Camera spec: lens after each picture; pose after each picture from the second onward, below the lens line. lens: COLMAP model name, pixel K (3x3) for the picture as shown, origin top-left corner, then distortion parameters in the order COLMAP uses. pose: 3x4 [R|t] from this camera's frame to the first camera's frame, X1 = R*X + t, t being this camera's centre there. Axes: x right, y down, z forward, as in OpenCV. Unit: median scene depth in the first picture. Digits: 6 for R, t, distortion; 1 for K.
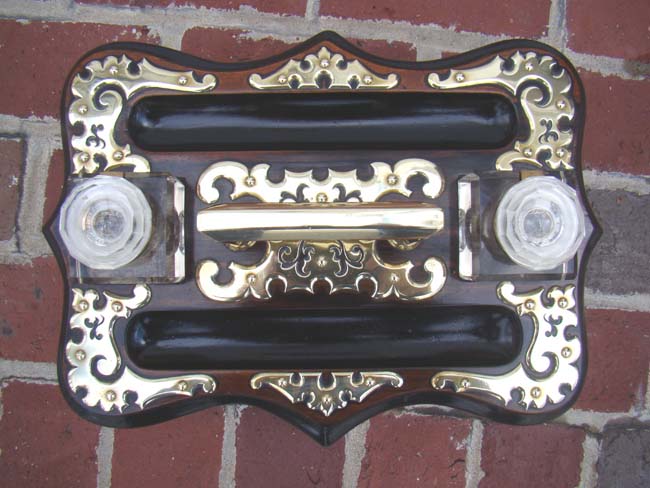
lens RADIAL K [[596.2, 0, 326.4], [0, 596.2, 233.9], [0, 0, 1]] dist [-0.176077, 0.109710]
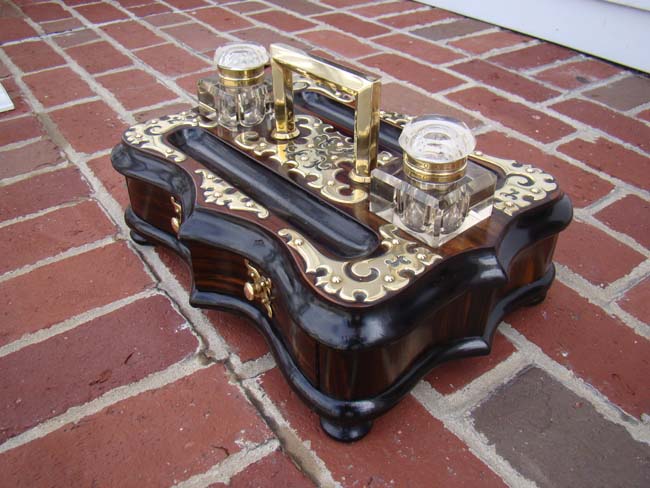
lens RADIAL K [[596.2, 0, 326.4], [0, 596.2, 233.9], [0, 0, 1]] dist [-0.176077, 0.109710]
pose [[0.649650, 0.423672, -0.631234, 0.717487], [-0.758563, 0.416258, -0.501309, 0.570927], [0.050365, 0.804507, 0.591804, 0.268136]]
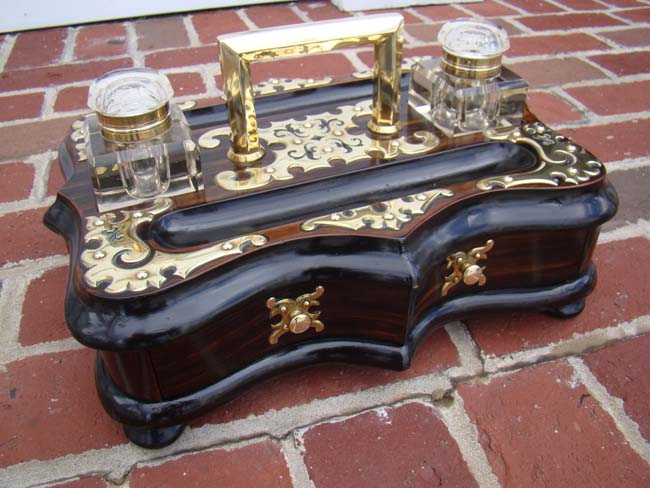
lens RADIAL K [[596.2, 0, 326.4], [0, 596.2, 233.9], [0, 0, 1]] dist [-0.176077, 0.109710]
pose [[0.932876, -0.233899, 0.273922, -0.260434], [0.360169, 0.596191, -0.717520, 0.694232], [0.004518, 0.768015, 0.640416, 0.328535]]
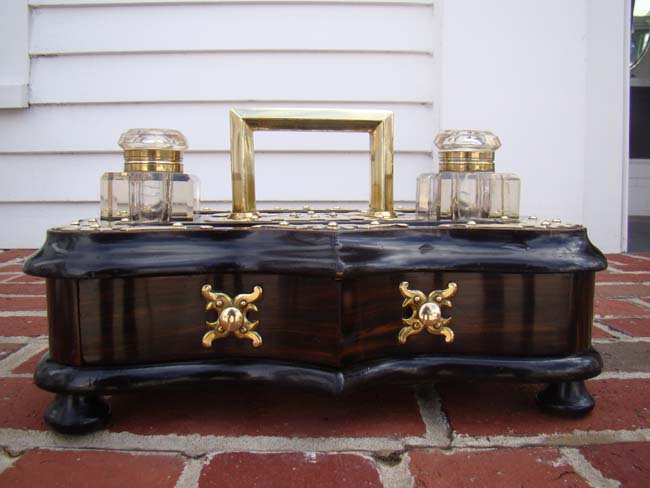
lens RADIAL K [[596.2, 0, 326.4], [0, 596.2, 233.9], [0, 0, 1]] dist [-0.176077, 0.109710]
pose [[0.994744, -0.020233, 0.100375, -0.079201], [0.102271, 0.148422, -0.983622, 0.921354], [0.005004, 0.988717, 0.149711, 0.658456]]
